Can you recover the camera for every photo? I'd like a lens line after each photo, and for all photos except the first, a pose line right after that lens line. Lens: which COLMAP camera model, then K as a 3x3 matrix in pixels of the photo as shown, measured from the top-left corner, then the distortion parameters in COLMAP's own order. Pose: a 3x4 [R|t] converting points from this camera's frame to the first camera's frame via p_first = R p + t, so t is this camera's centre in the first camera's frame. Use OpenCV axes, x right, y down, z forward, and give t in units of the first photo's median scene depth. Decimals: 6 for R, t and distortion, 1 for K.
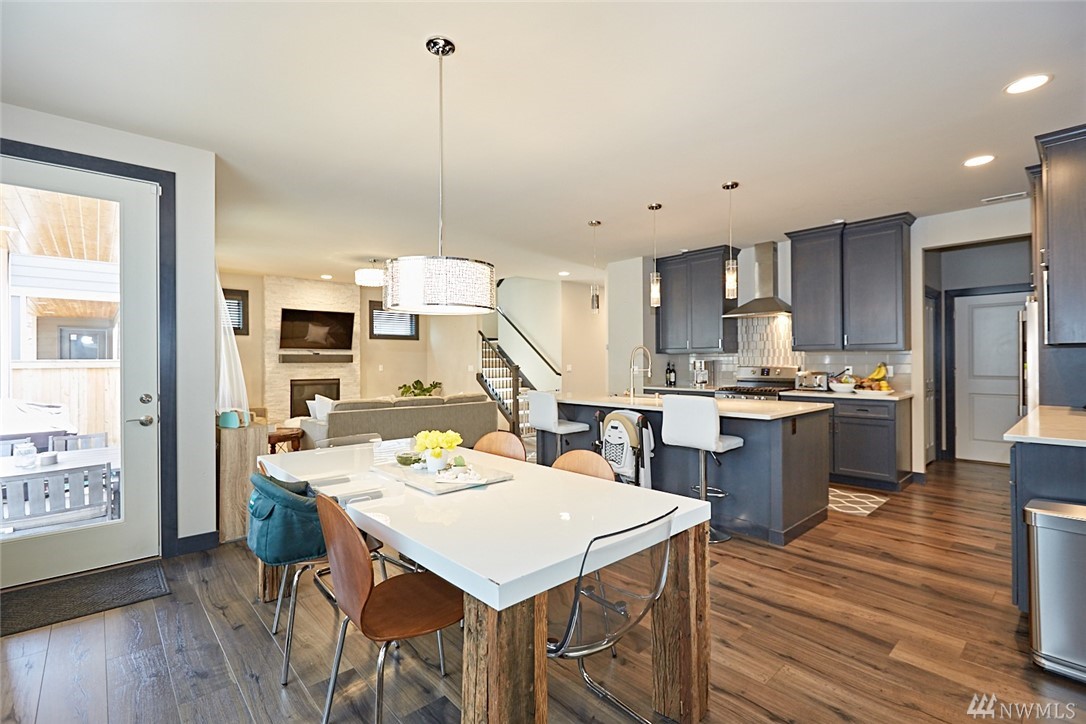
lens RADIAL K [[495.9, 0, 541.0], [0, 495.9, 357.2], [0, 0, 1]] dist [0.000492, 0.000681]
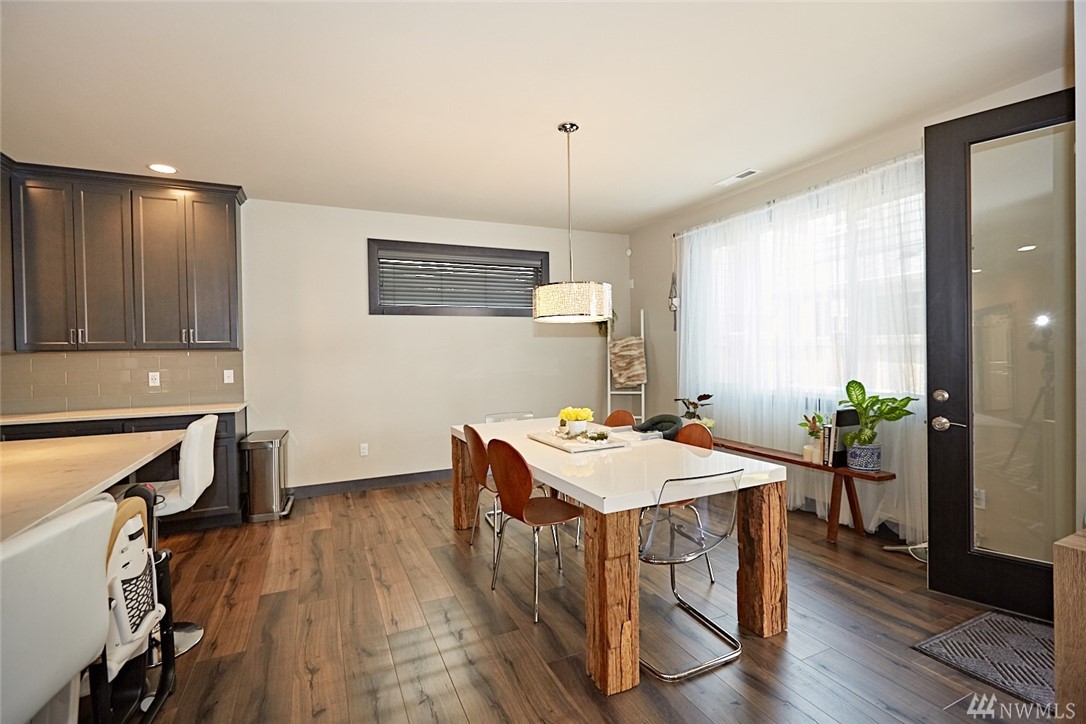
lens RADIAL K [[495.9, 0, 547.5], [0, 495.9, 361.9], [0, 0, 1]] dist [0.000492, 0.000681]
pose [[-0.957166, 0.017010, 0.289039, -0.143361], [0.021065, 0.999718, 0.010925, 0.001935], [-0.288772, 0.016546, -0.957255, 0.632031]]
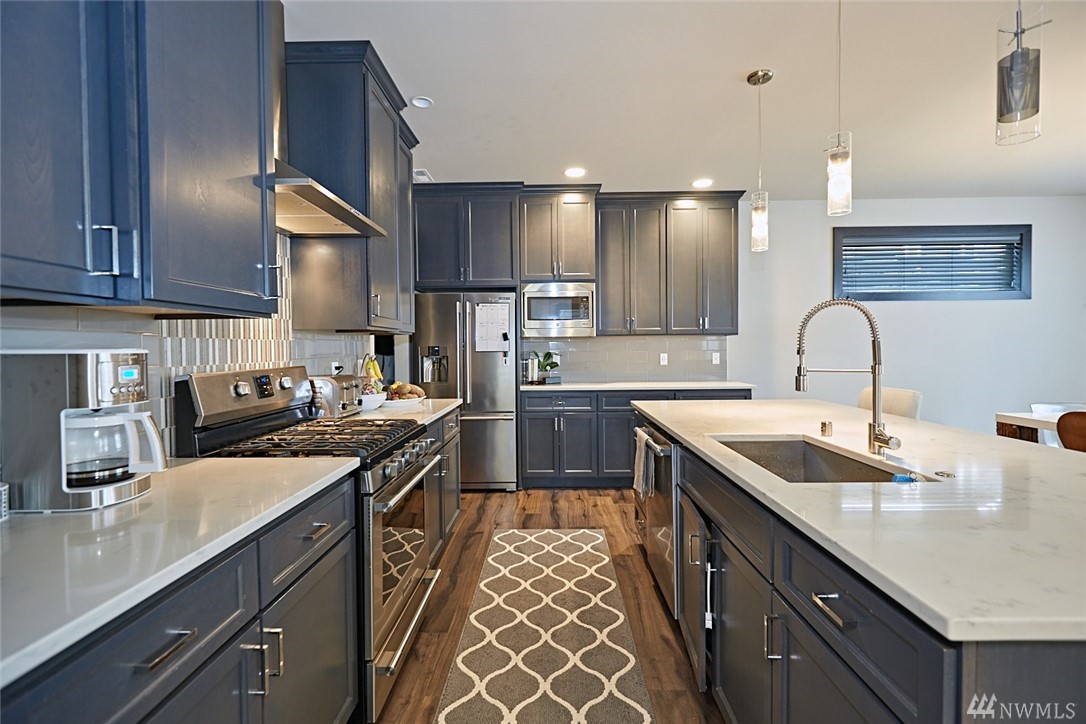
lens RADIAL K [[495.9, 0, 544.6], [0, 495.9, 359.9], [0, 0, 1]] dist [0.000492, 0.000681]
pose [[-0.732645, -0.006109, 0.680584, 0.069193], [0.008060, 0.999812, 0.017651, 0.005459], [-0.680563, 0.018417, -0.732458, 0.811938]]
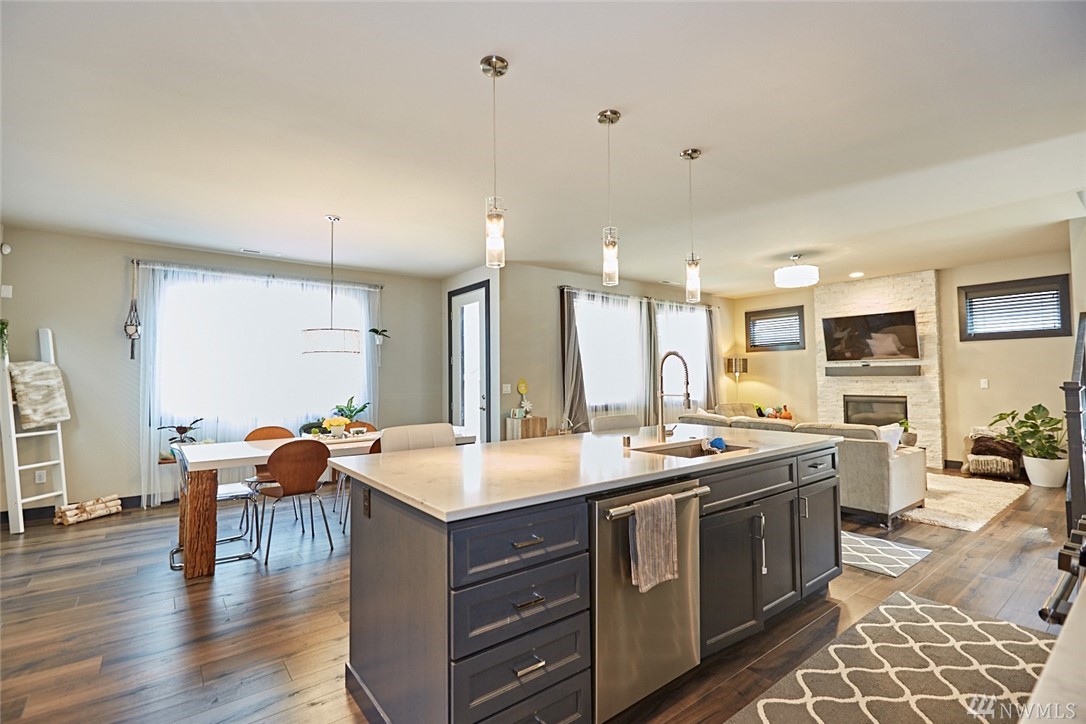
lens RADIAL K [[495.9, 0, 544.8], [0, 495.9, 359.0], [0, 0, 1]] dist [0.000492, 0.000681]
pose [[-0.066745, -0.033925, -0.997193, 0.446443], [0.017388, 0.999231, -0.035158, 0.002389], [0.997619, -0.019685, -0.066104, 0.525697]]
